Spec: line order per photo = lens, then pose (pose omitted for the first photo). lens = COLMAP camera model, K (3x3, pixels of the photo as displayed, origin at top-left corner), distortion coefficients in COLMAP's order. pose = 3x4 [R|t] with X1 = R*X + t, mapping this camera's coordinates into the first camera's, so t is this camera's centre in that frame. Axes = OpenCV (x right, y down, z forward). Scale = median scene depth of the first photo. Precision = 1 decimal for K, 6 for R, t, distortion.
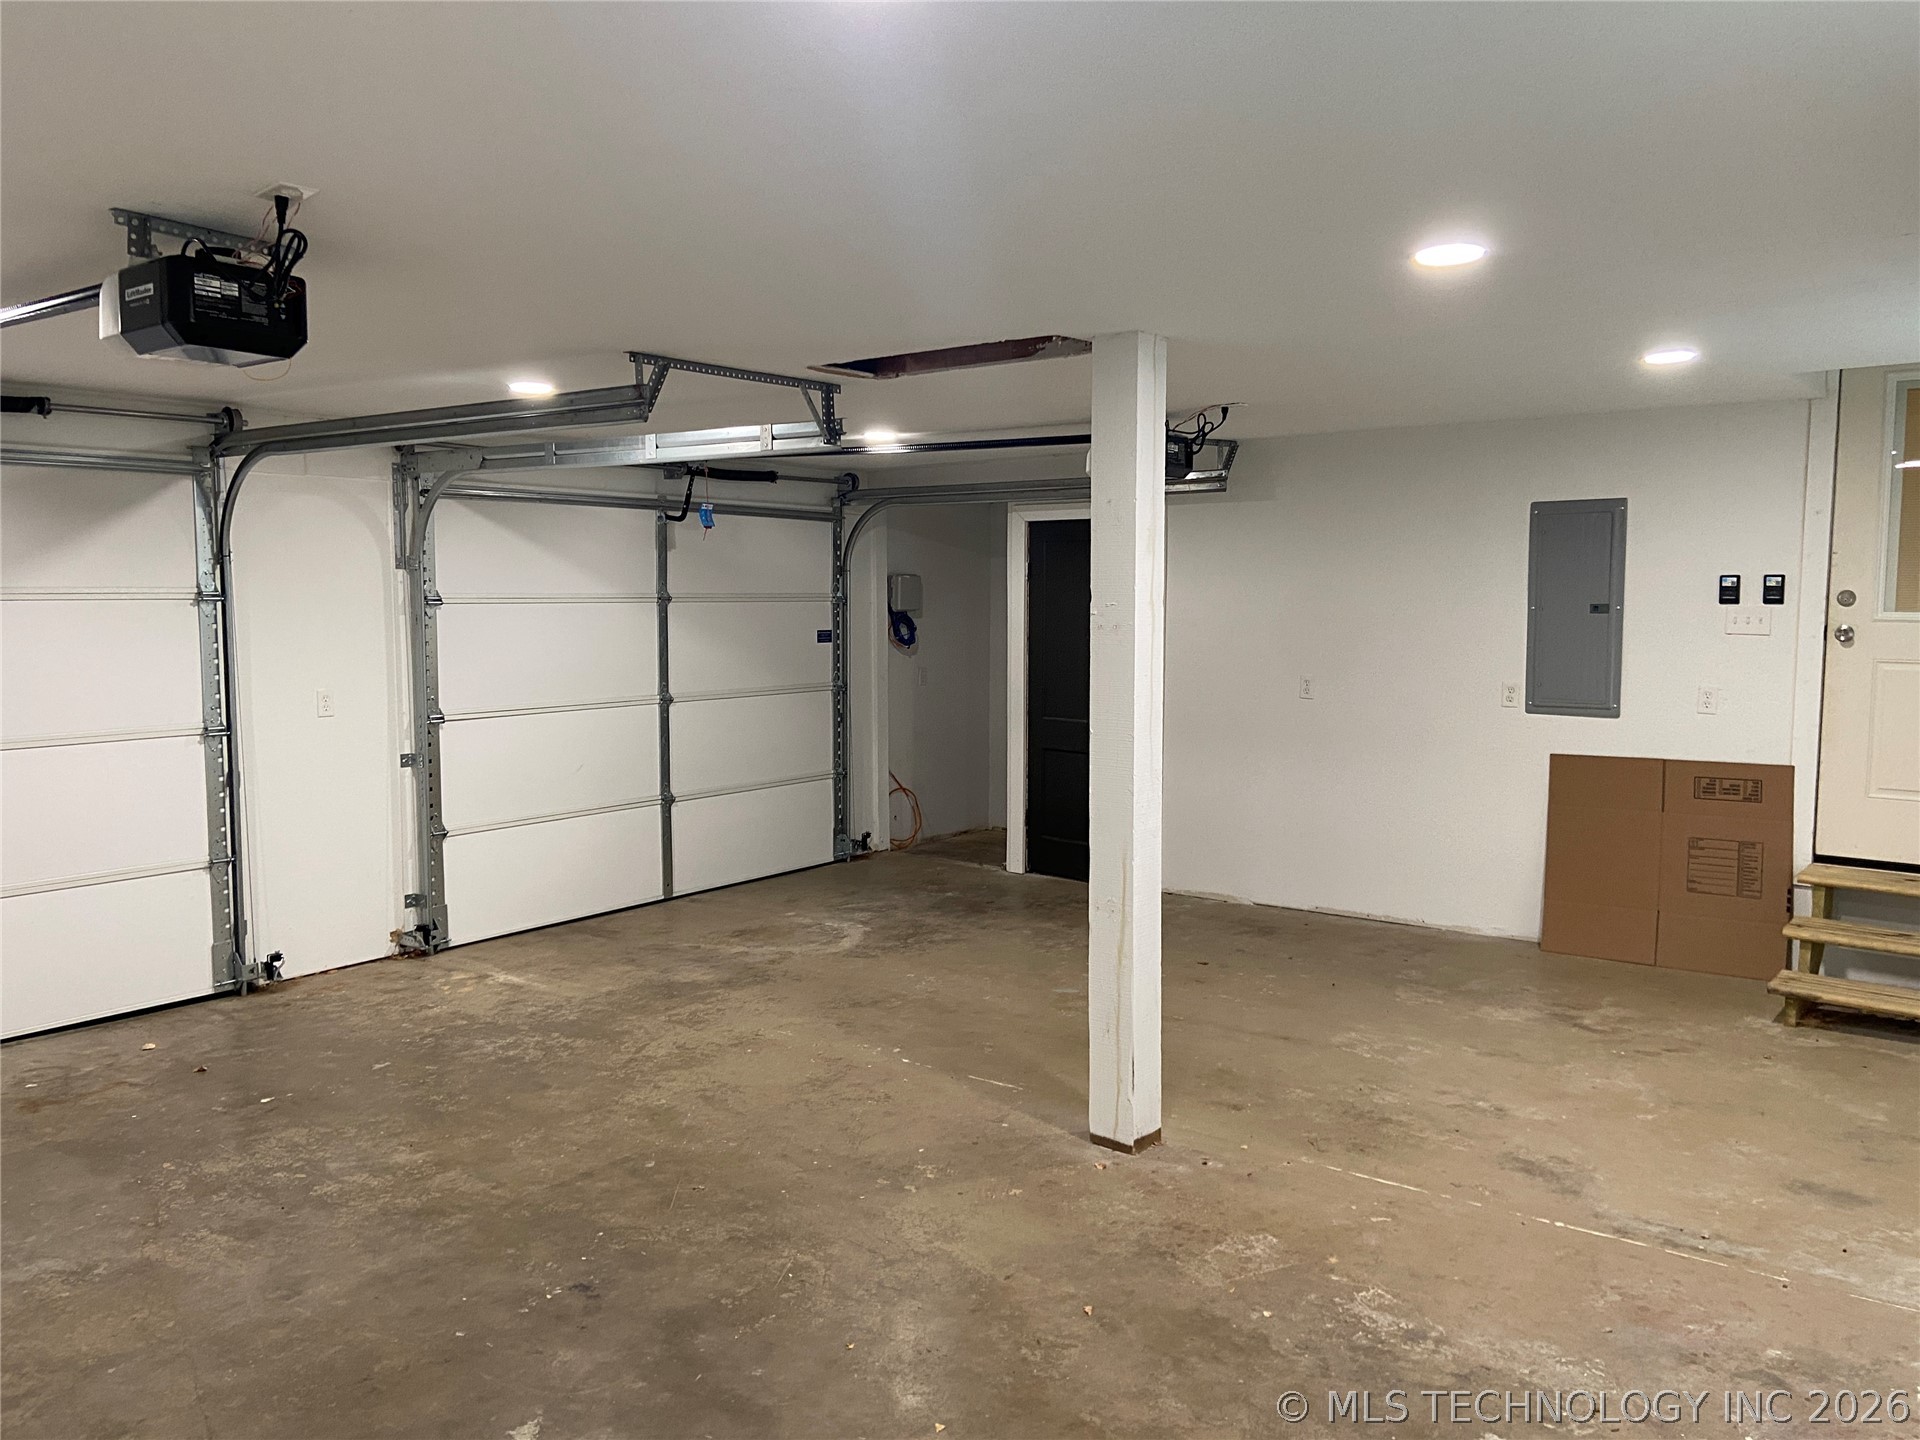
lens RADIAL K [[1431.6, 0, 964.2], [0, 1431.6, 709.4], [0, 0, 1]] dist [0.124384, -0.160045]
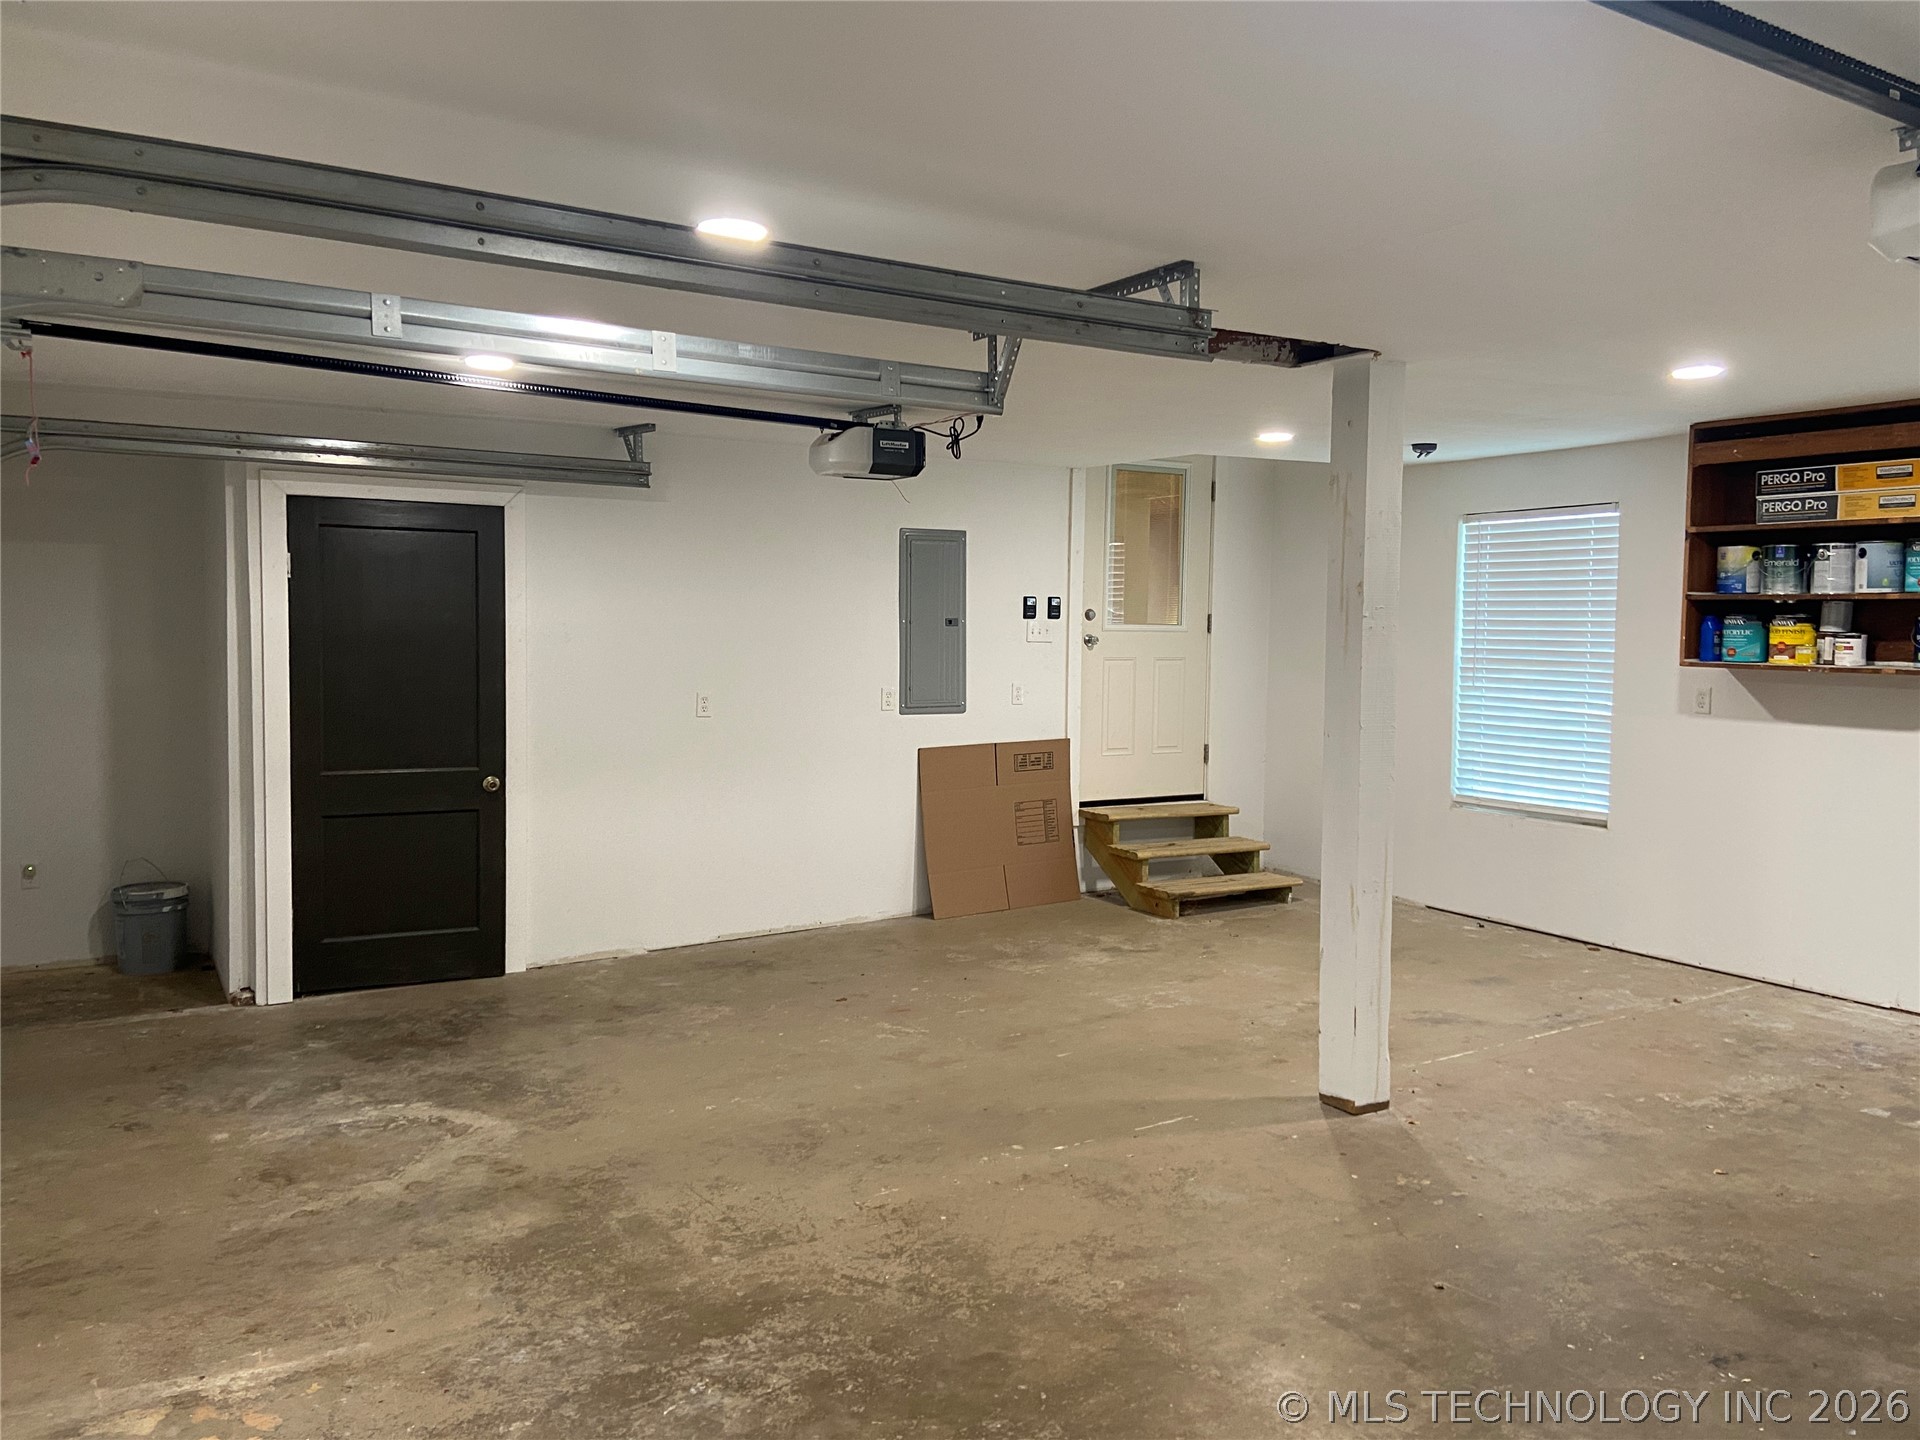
lens RADIAL K [[1431.6, 0, 964.2], [0, 1431.6, 709.4], [0, 0, 1]] dist [0.124384, -0.160045]
pose [[0.353082, -0.053479, 0.934063, -0.733638], [0.069963, 0.997079, 0.030641, -0.037210], [-0.932973, 0.054531, 0.355792, 0.644059]]
